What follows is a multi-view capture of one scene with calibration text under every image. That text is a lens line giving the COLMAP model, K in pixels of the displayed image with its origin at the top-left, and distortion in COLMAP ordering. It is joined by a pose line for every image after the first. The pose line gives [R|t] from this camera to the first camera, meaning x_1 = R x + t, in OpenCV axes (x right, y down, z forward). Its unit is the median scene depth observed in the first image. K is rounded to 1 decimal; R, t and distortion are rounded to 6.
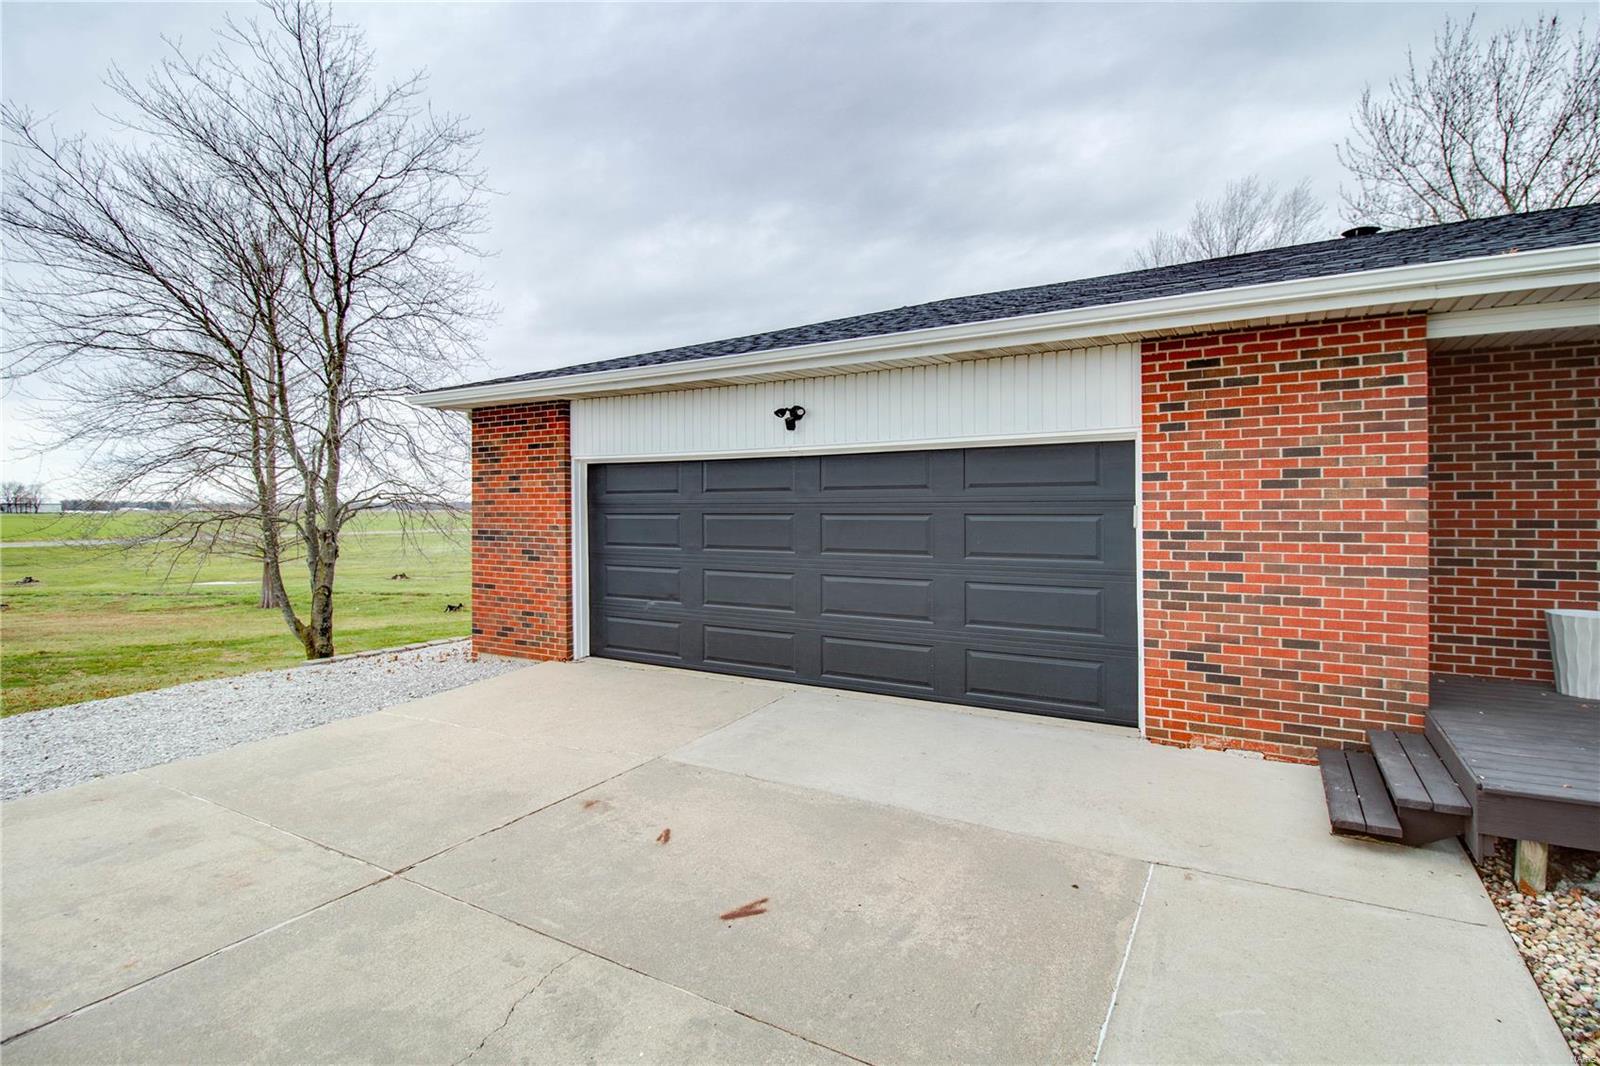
lens RADIAL K [[777.6, 0, 812.6], [0, 777.6, 505.6], [0, 0, 1]] dist [0.000824, -0.015235]
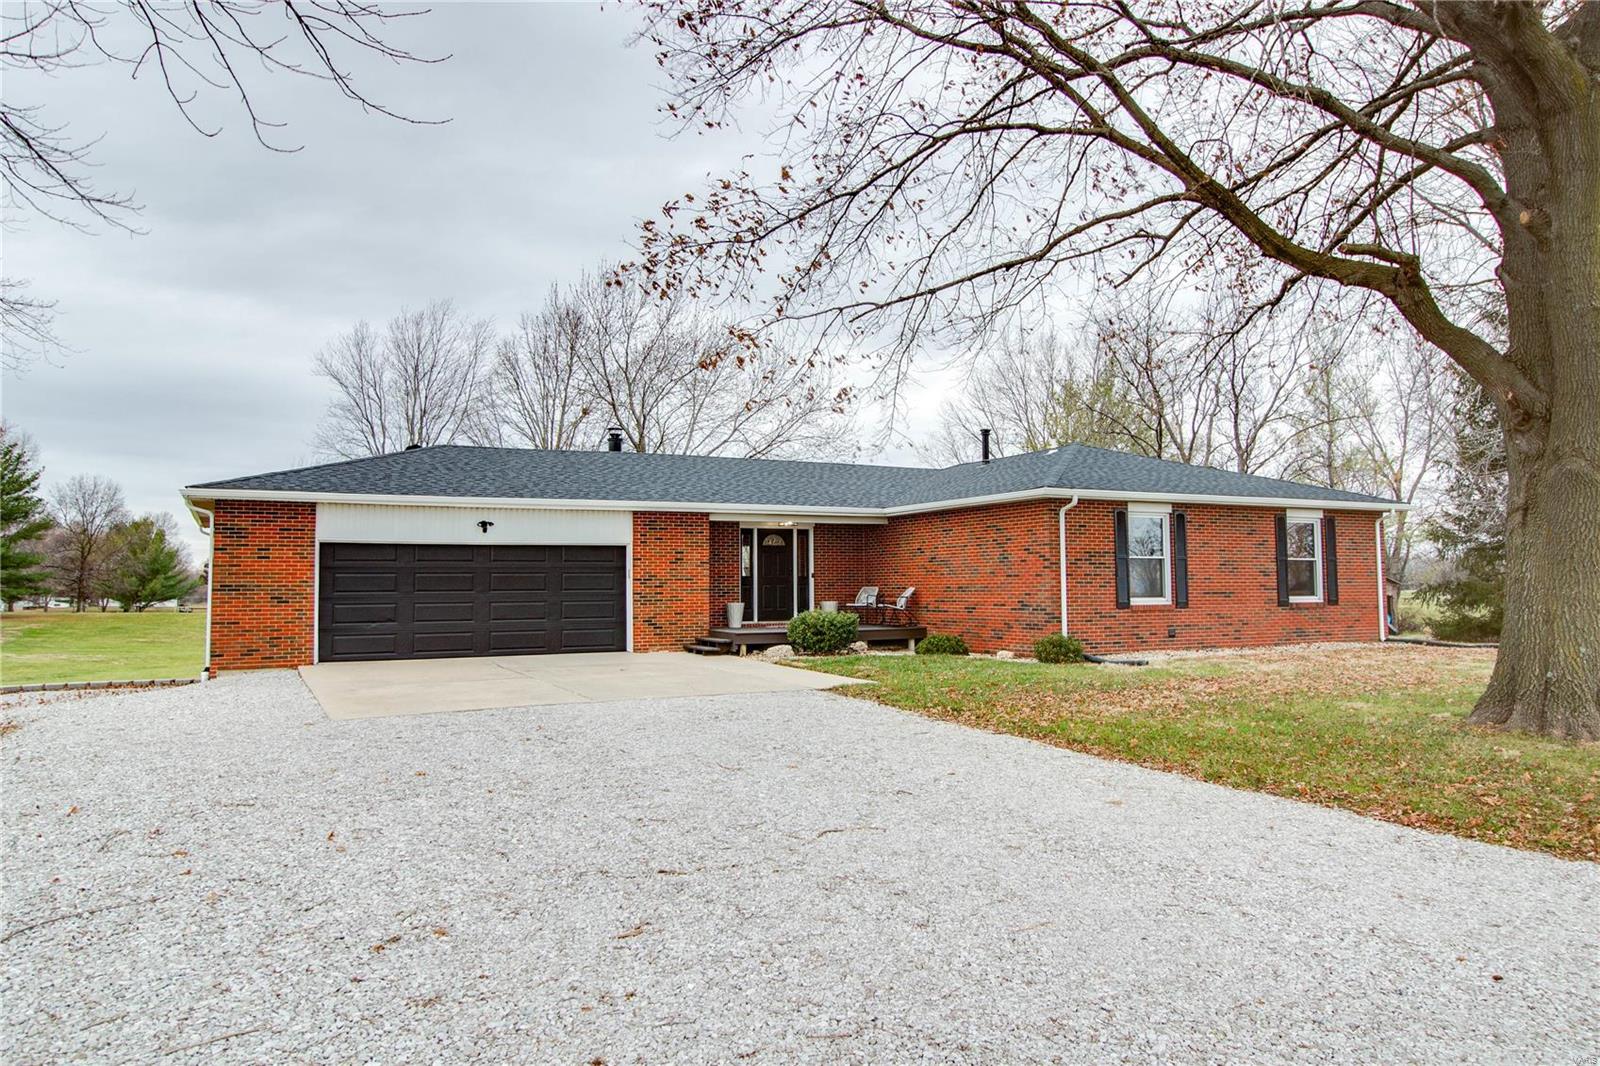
lens RADIAL K [[1055.8, 0, 808.5], [0, 1055.8, 500.9], [0, 0, 1]] dist [0.002428, 0.000735]
pose [[0.541020, 0.066628, 0.838366, -2.584740], [0.003154, 0.996689, -0.081246, 0.068780], [-0.841004, 0.046600, 0.539019, -1.693604]]
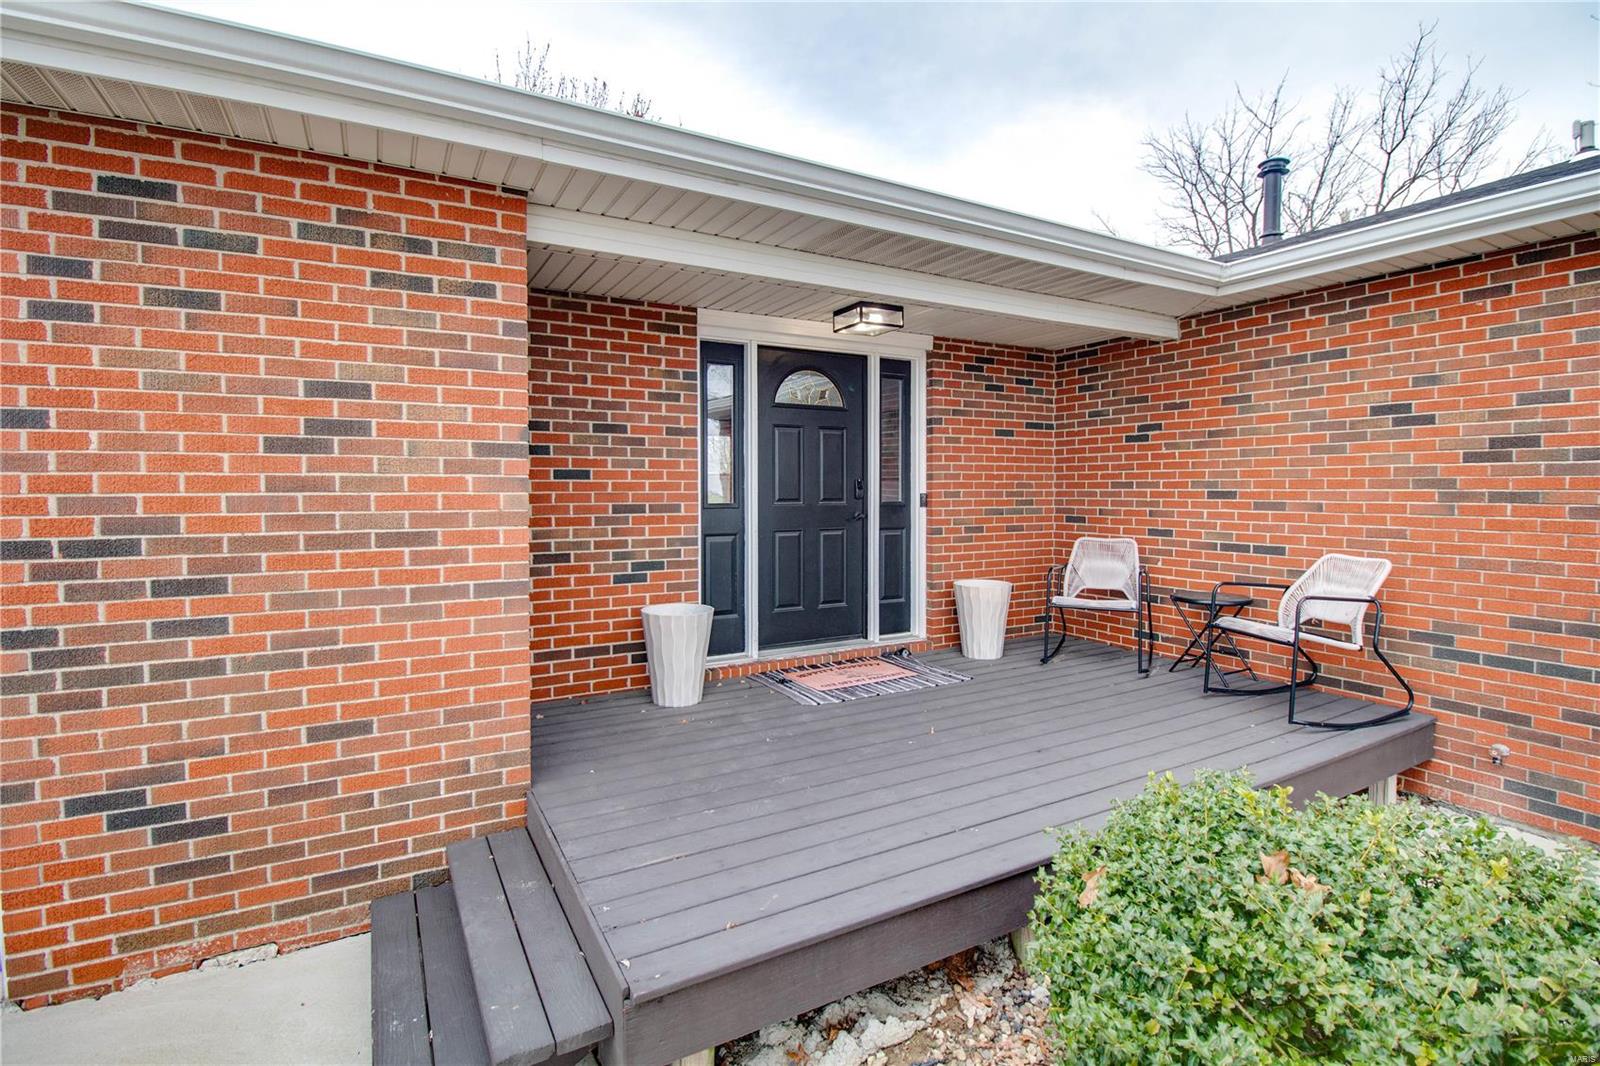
lens RADIAL K [[764.6, 0, 800.4], [0, 764.6, 502.8], [0, 0, 1]] dist [0.006065, -0.016259]
pose [[0.506789, -0.014502, 0.861948, 0.306233], [-0.003986, 0.999808, 0.019165, 0.000703], [-0.862061, -0.013148, 0.506634, 0.410295]]
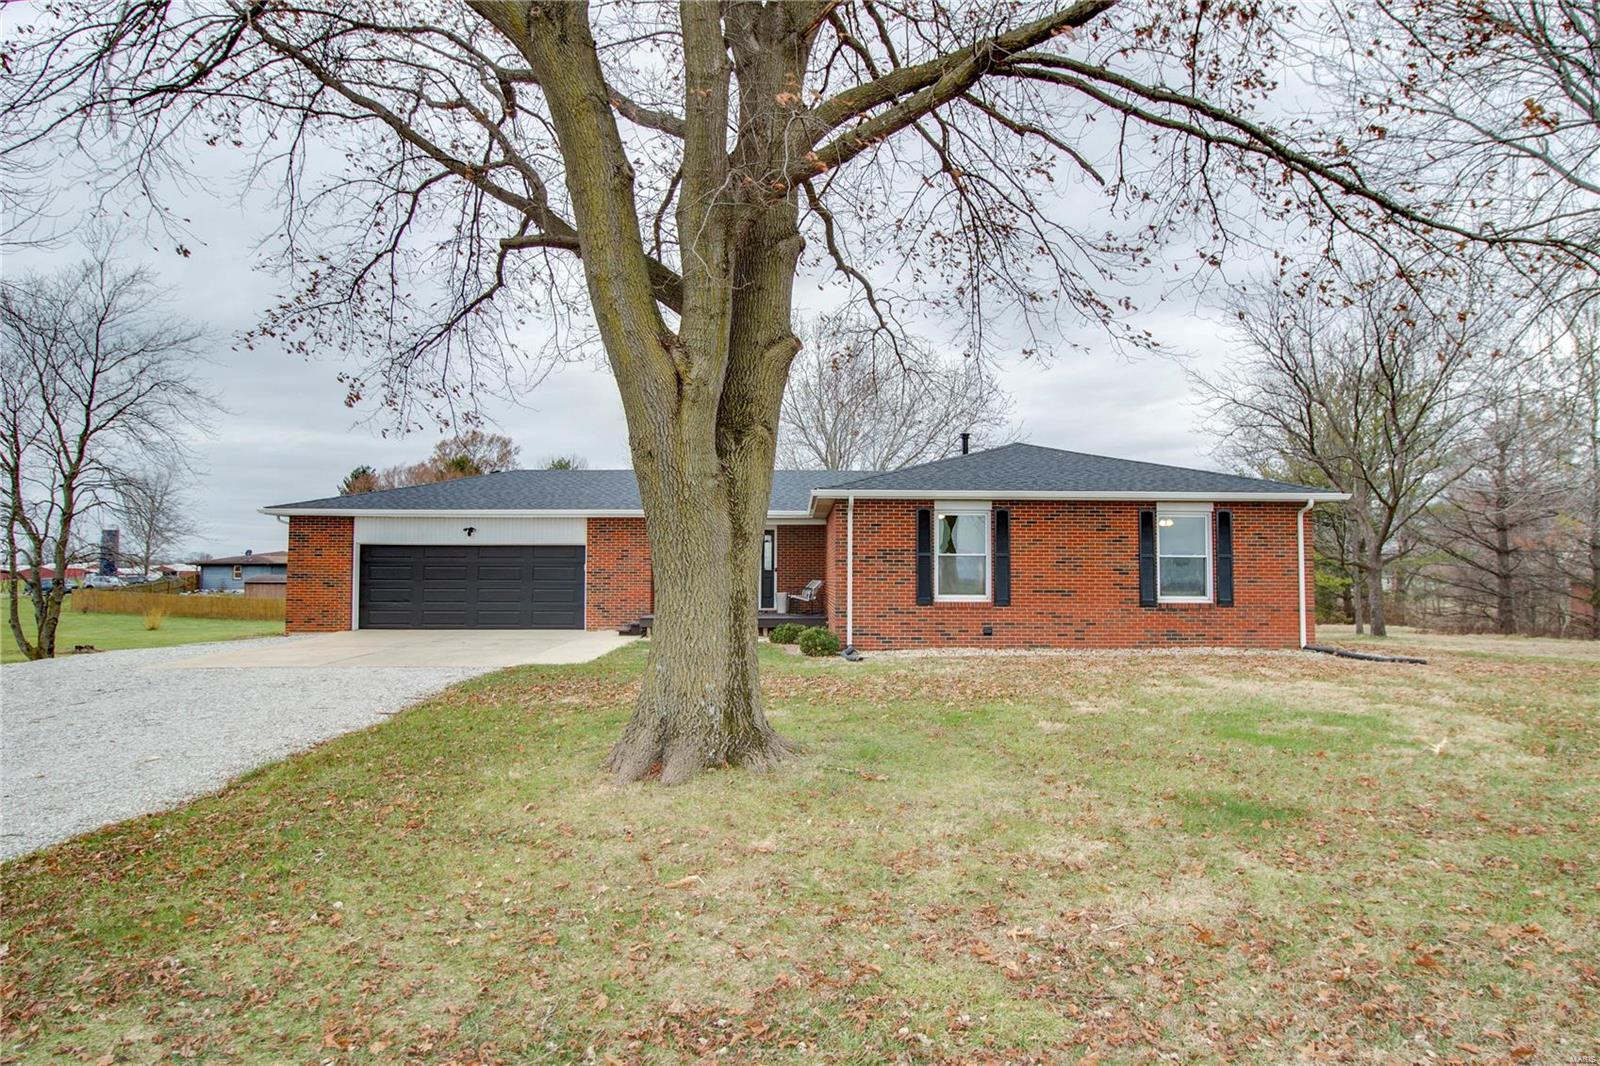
lens RADIAL K [[875.1, 0, 821.5], [0, 875.1, 522.9], [0, 0, 1]] dist [-0.003653, -0.001551]
pose [[0.845952, 0.037272, 0.531955, -0.832716], [-0.007190, 0.998261, -0.058510, 0.039455], [-0.533210, 0.045672, 0.844749, -3.078264]]
